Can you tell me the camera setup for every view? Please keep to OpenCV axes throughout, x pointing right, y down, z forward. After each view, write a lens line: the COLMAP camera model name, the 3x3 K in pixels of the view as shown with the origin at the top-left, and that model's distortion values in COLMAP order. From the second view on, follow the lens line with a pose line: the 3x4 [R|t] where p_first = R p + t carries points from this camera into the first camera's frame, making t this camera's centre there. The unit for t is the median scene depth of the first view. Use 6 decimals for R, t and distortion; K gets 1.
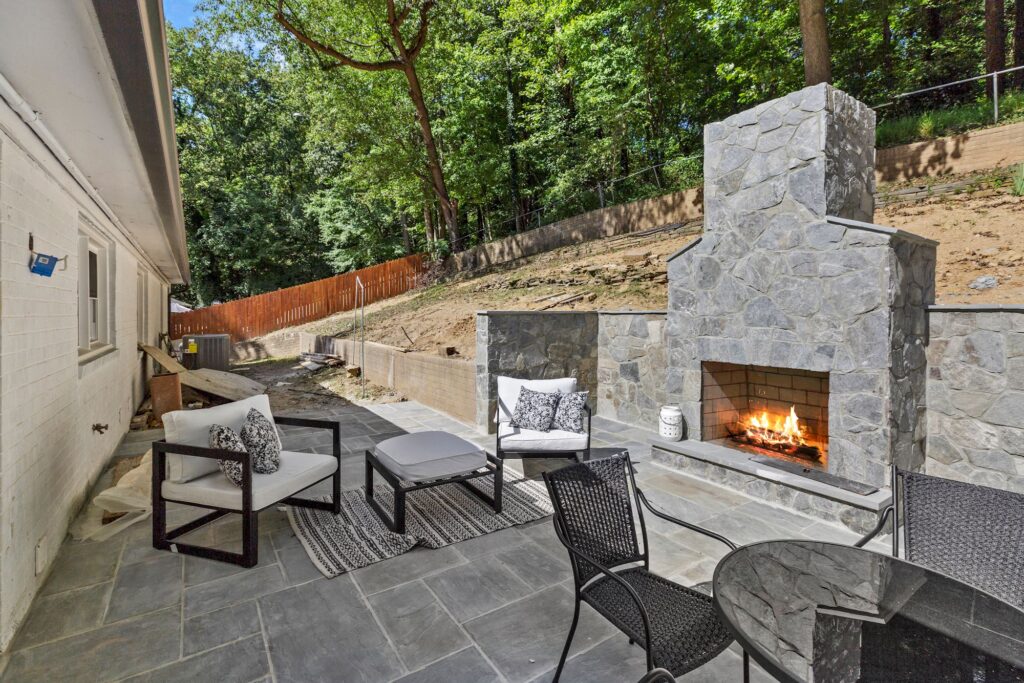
lens RADIAL K [[482.5, 0, 517.0], [0, 482.5, 313.4], [0, 0, 1]] dist [-0.000302, -0.000039]
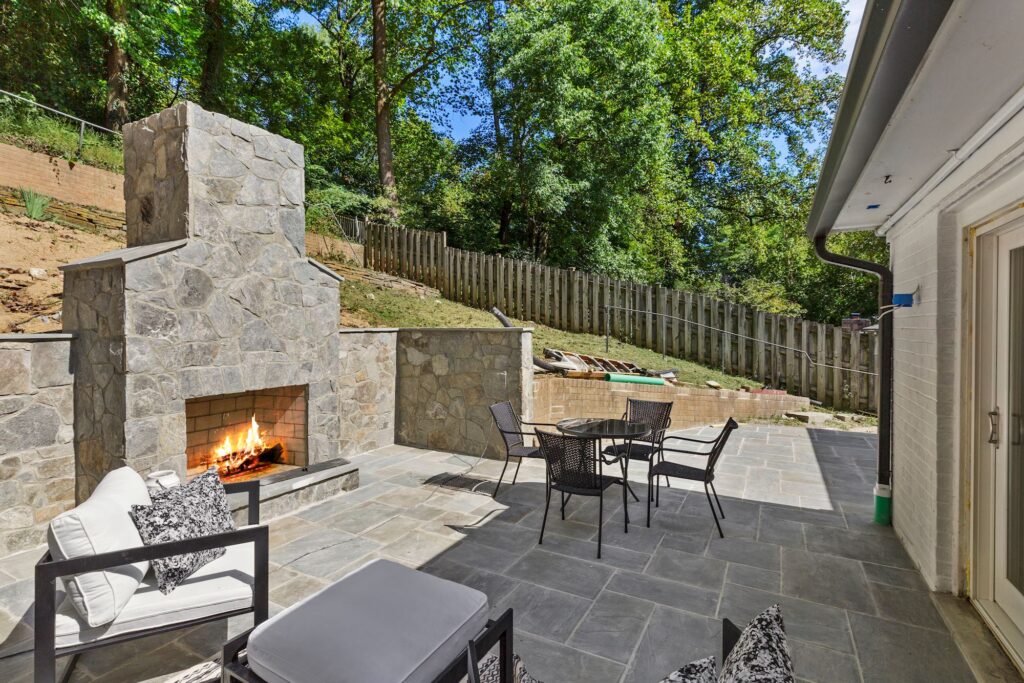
lens RADIAL K [[482.5, 0, 512.6], [0, 482.5, 332.6], [0, 0, 1]] dist [-0.000302, -0.000039]
pose [[-0.457461, -0.009190, 0.889182, -0.620051], [0.001789, 0.999935, 0.011255, -0.019875], [-0.889228, 0.006740, -0.457415, 0.984607]]
